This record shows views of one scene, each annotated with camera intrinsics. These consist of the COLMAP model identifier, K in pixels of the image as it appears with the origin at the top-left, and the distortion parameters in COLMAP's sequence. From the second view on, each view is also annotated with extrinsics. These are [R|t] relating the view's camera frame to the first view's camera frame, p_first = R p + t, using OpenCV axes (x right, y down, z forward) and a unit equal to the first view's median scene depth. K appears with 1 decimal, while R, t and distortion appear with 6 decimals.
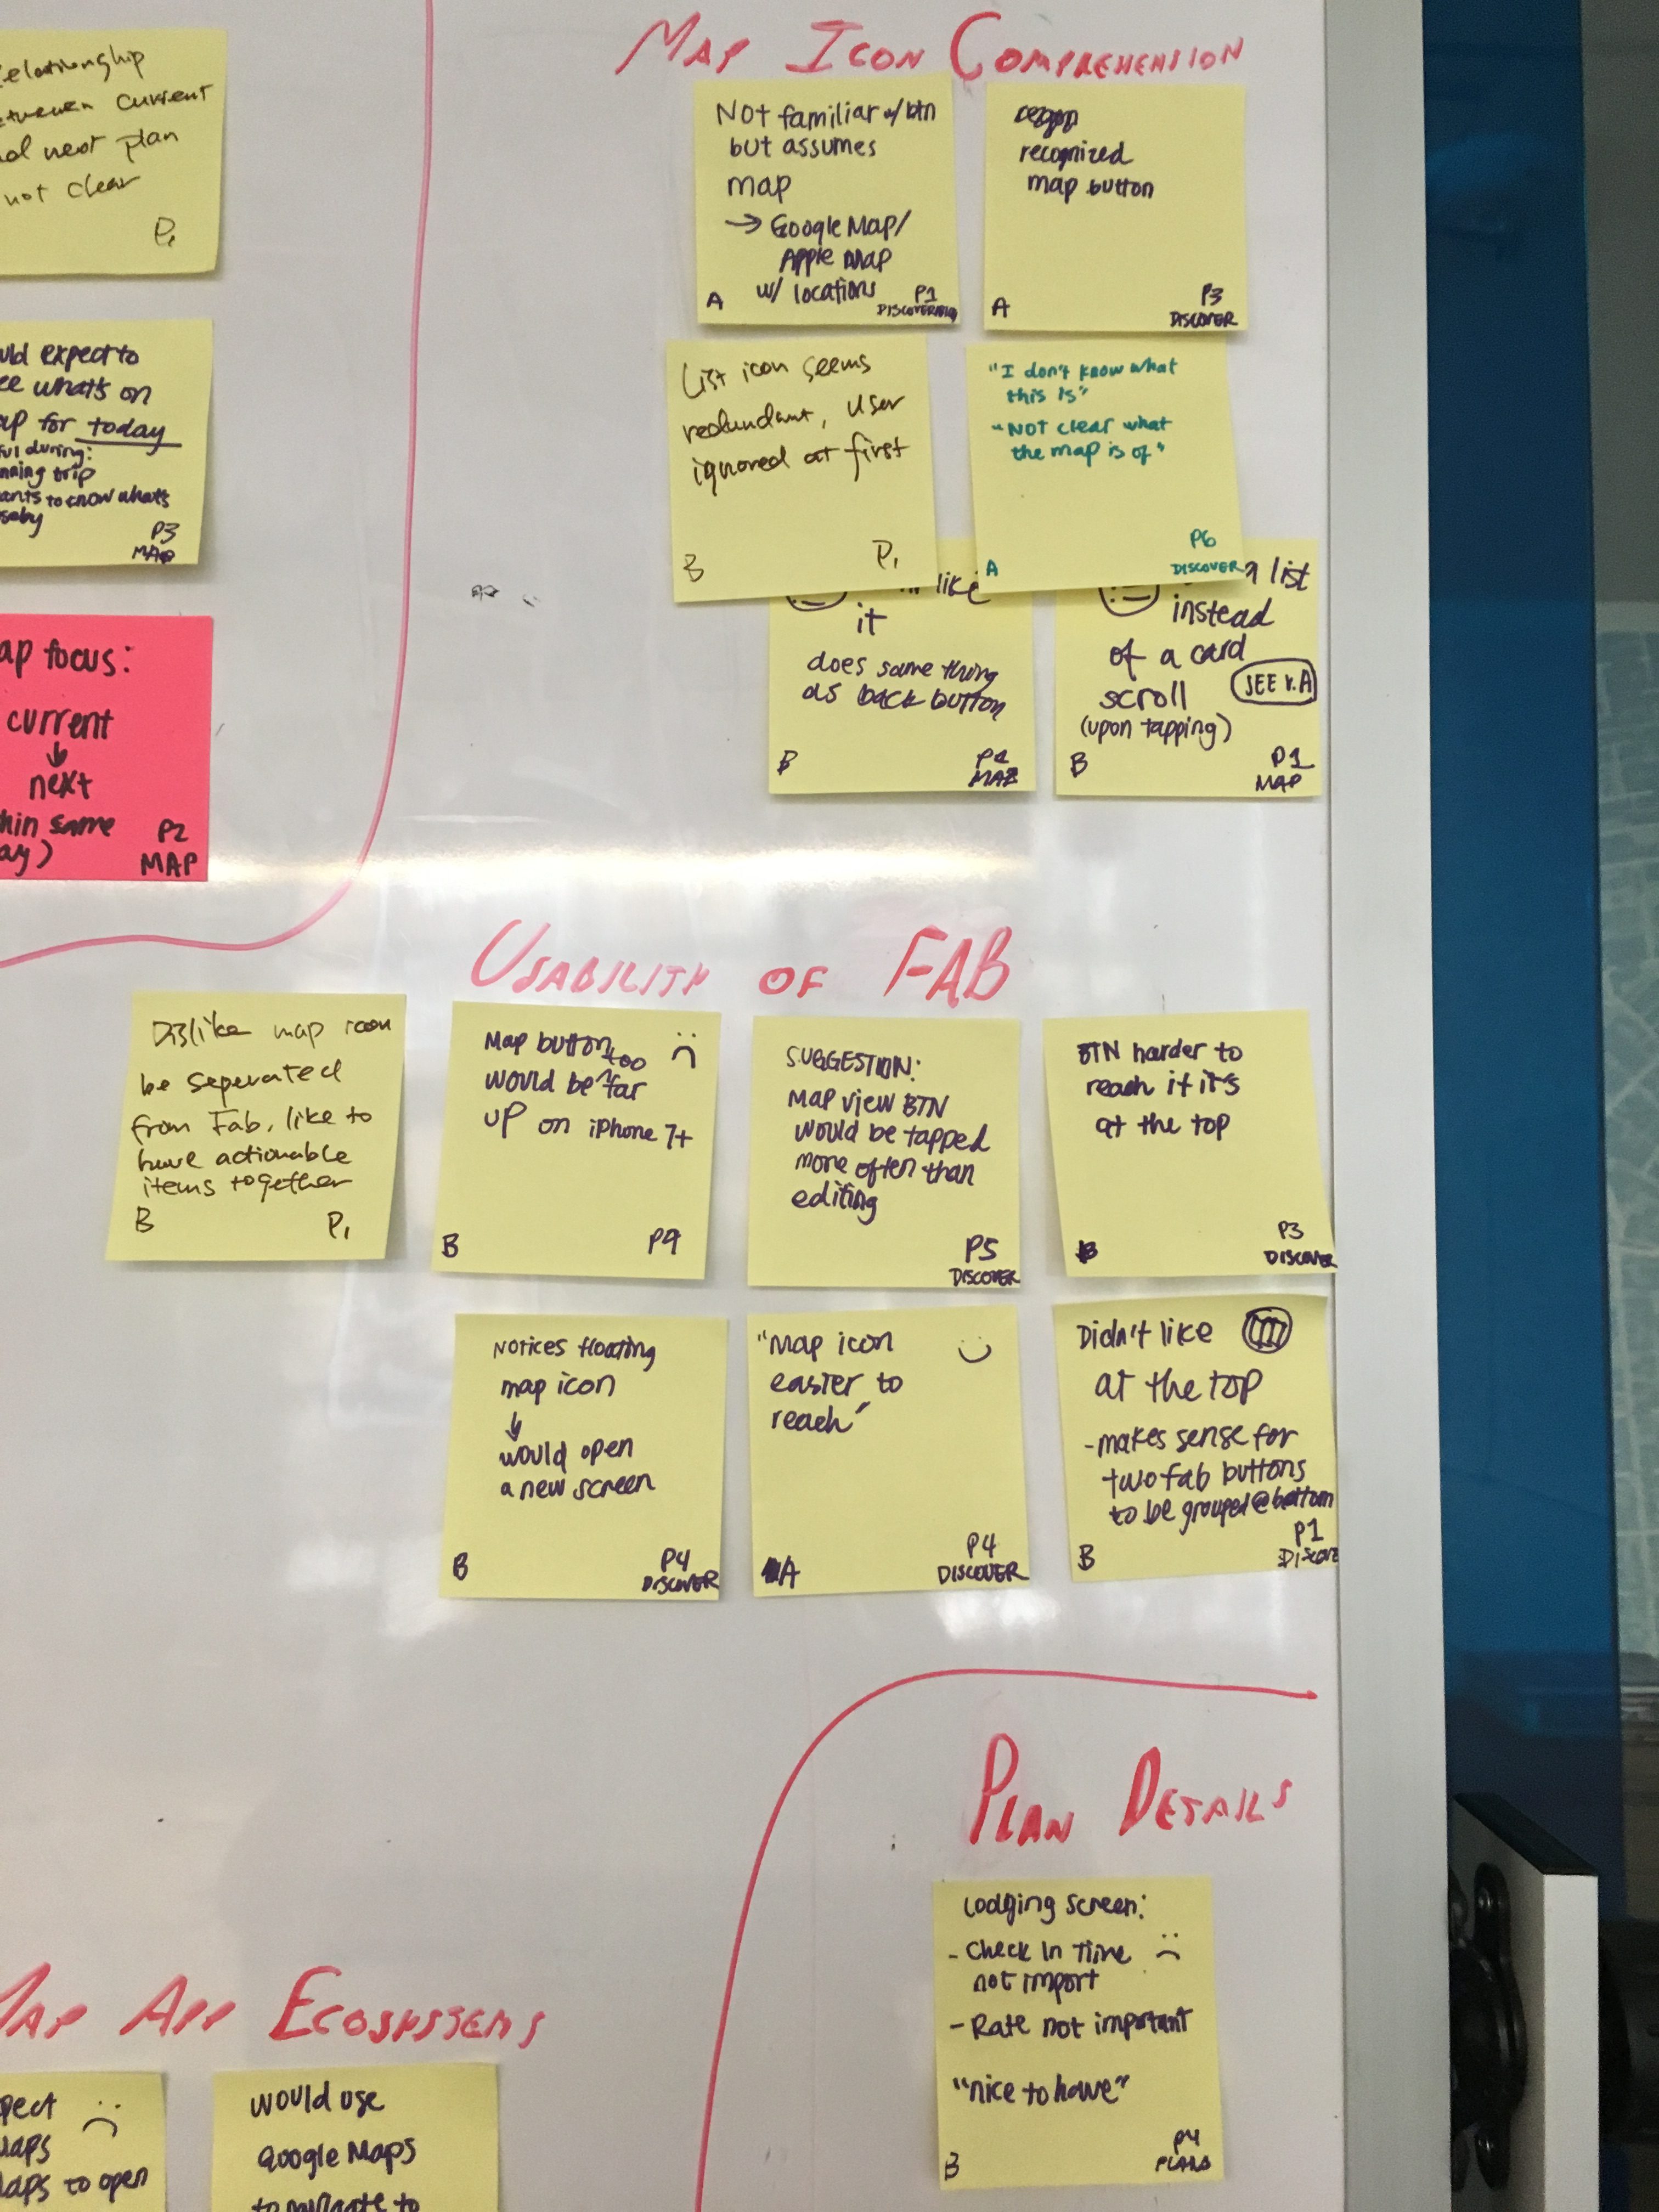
lens RADIAL K [[1872.4, 0, 843.2], [0, 1872.4, 1117.5], [0, 0, 1]] dist [0.056517, -0.094510]
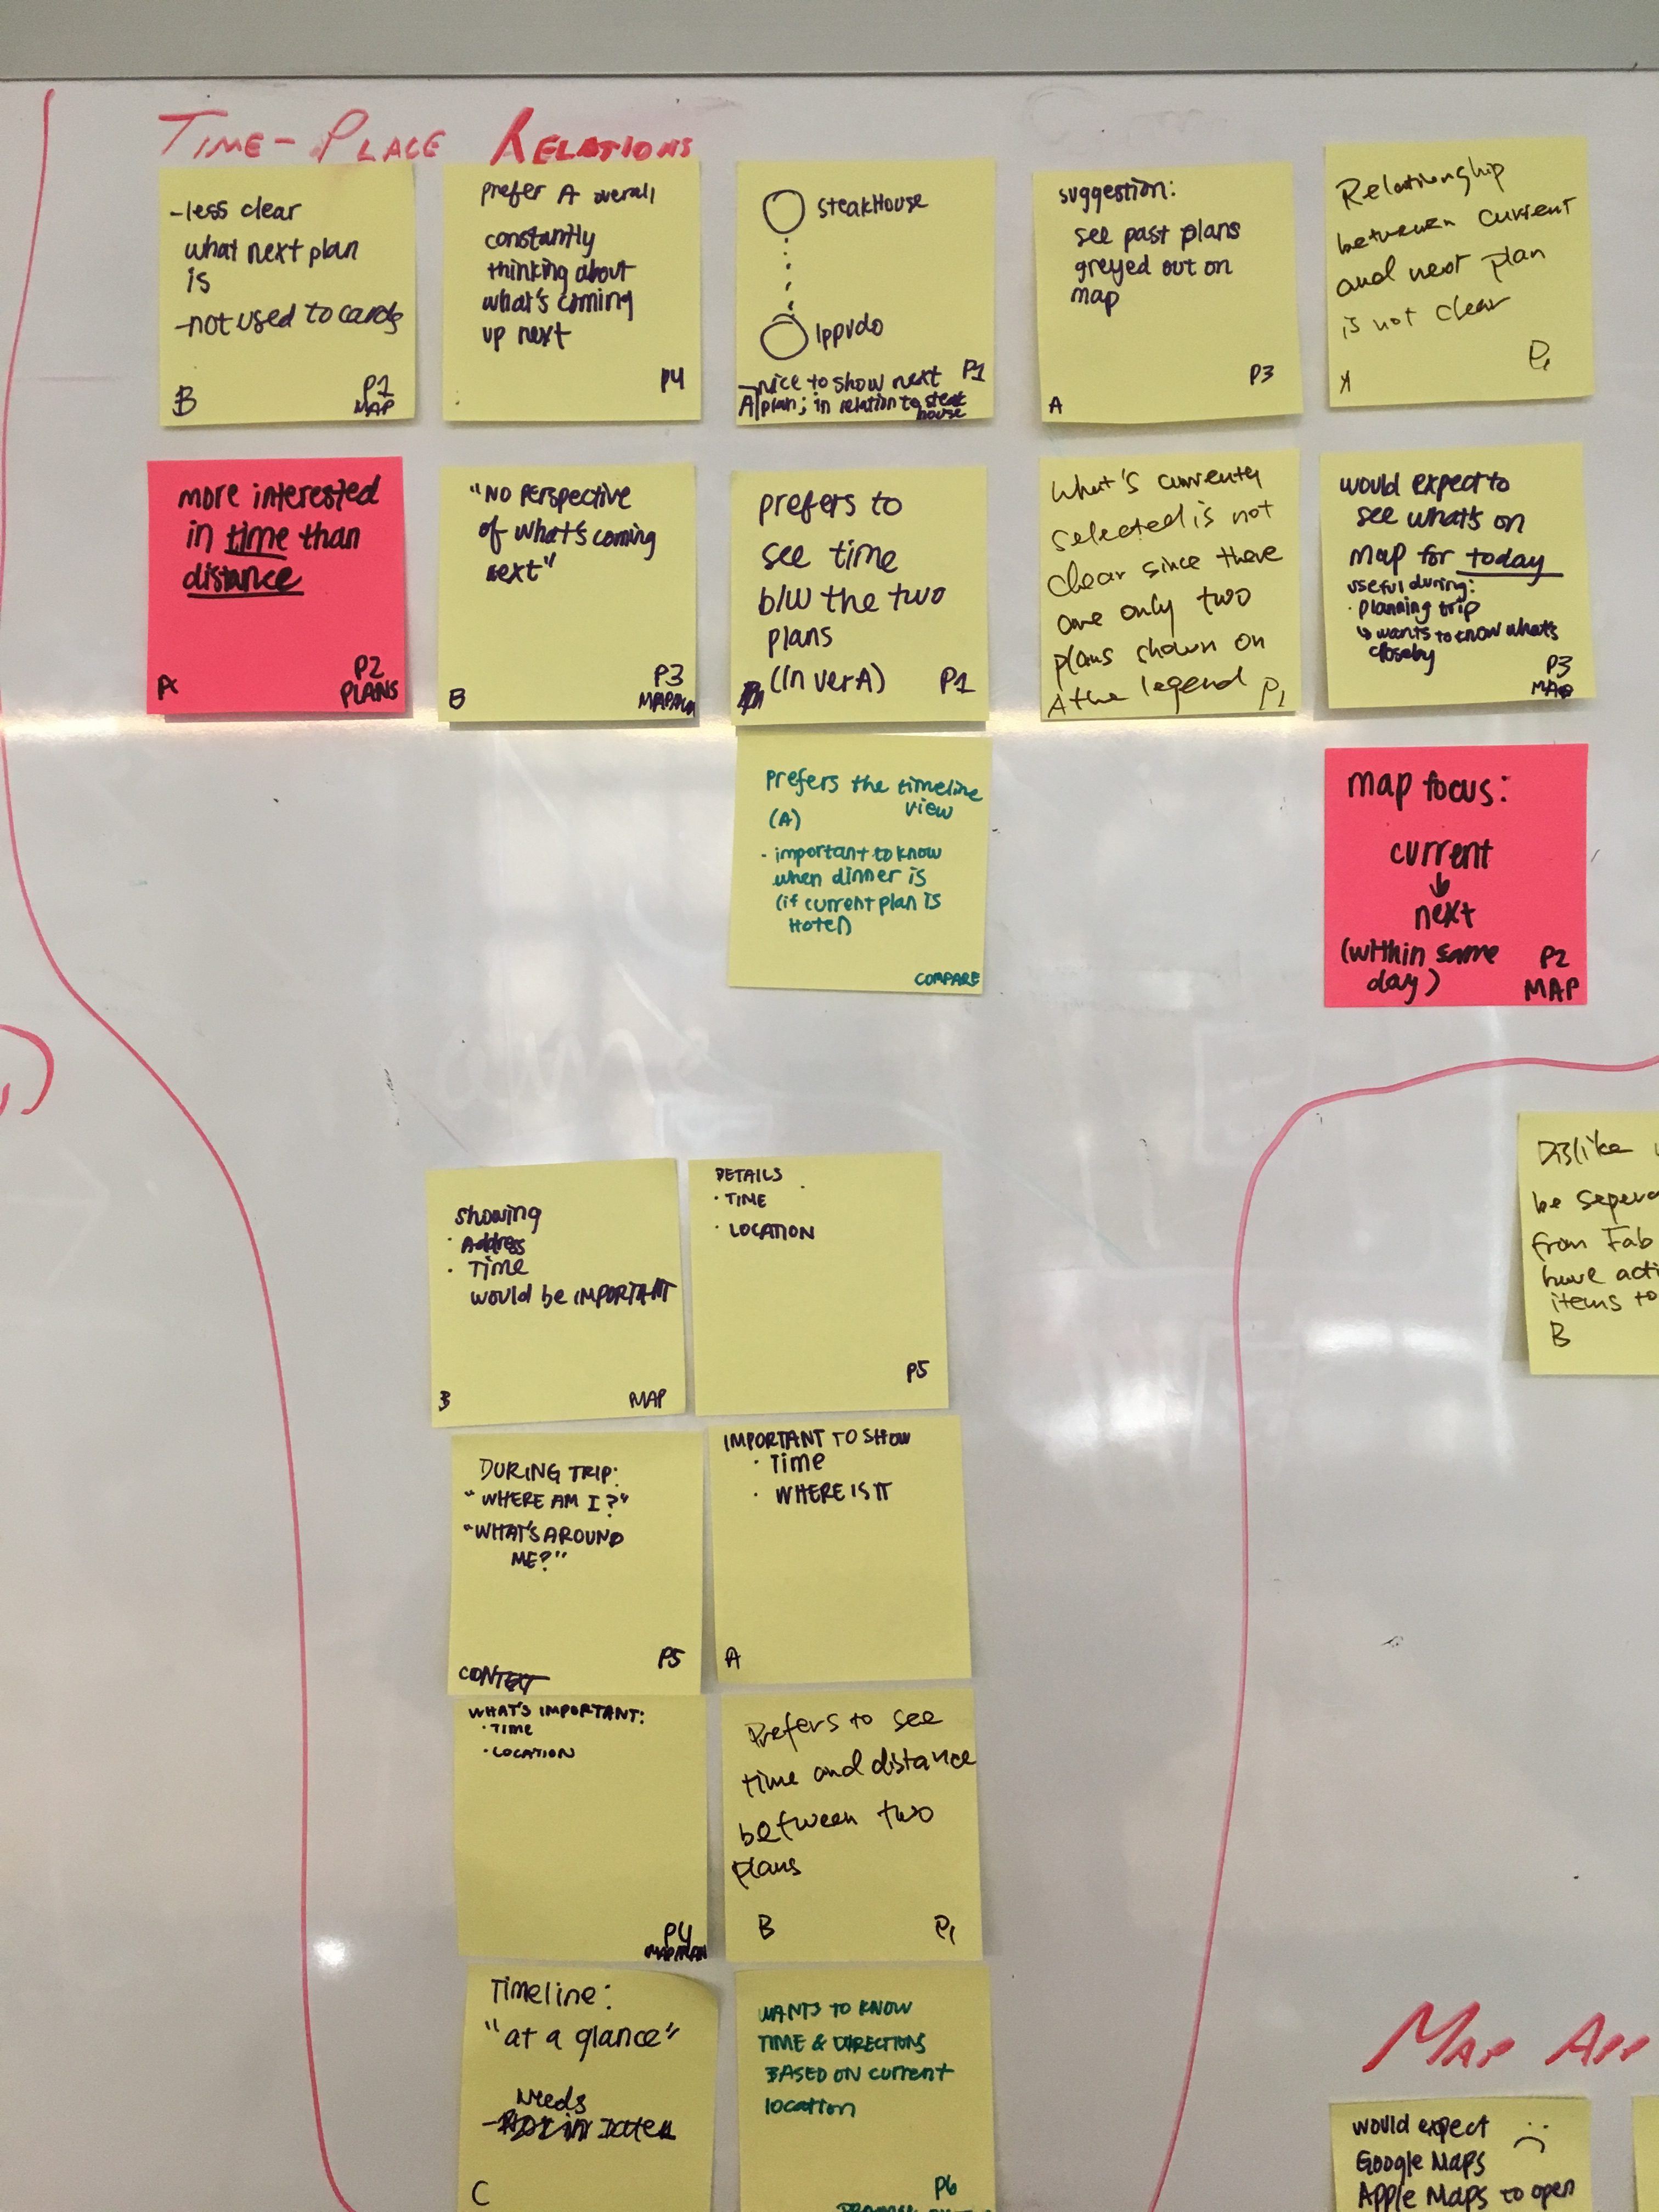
lens RADIAL K [[1872.4, 0, 843.7], [0, 1872.4, 1118.0], [0, 0, 1]] dist [0.056517, -0.094510]
pose [[0.998523, -0.010594, -0.053284, -0.707659], [0.015806, 0.995025, 0.098367, -0.175889], [0.051977, -0.099063, 0.993723, -0.063202]]
